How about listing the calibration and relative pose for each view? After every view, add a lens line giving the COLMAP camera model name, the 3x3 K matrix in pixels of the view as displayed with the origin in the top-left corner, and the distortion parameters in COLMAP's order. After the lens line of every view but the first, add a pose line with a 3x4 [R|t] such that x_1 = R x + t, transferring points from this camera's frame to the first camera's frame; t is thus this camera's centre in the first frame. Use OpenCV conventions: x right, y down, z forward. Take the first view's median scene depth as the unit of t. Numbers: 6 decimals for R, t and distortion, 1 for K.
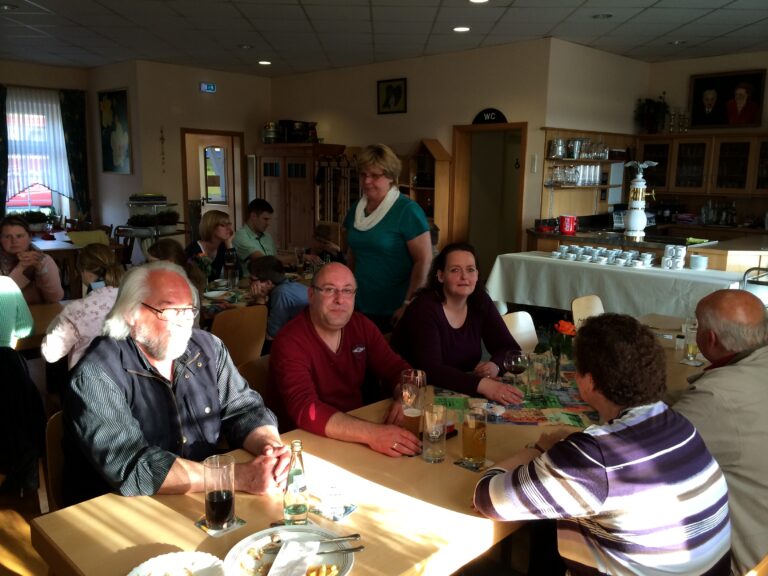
lens RADIAL K [[661.5, 0, 385.6], [0, 661.5, 285.5], [0, 0, 1]] dist [0.064337, -0.075993]
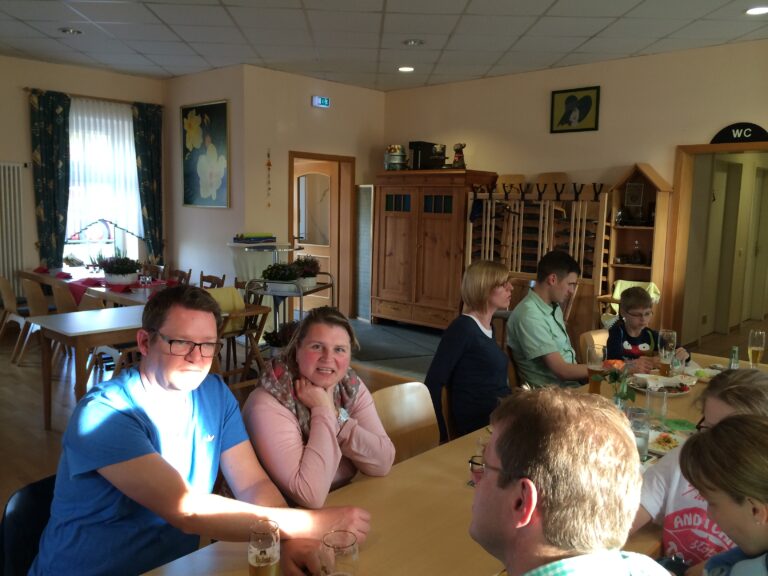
lens RADIAL K [[661.5, 0, 385.1], [0, 661.5, 288.2], [0, 0, 1]] dist [0.064337, -0.075993]
pose [[0.999626, -0.001352, 0.027300, -0.214078], [0.002459, 0.999175, -0.040537, -0.039661], [-0.027222, 0.040589, 0.998805, 0.209034]]
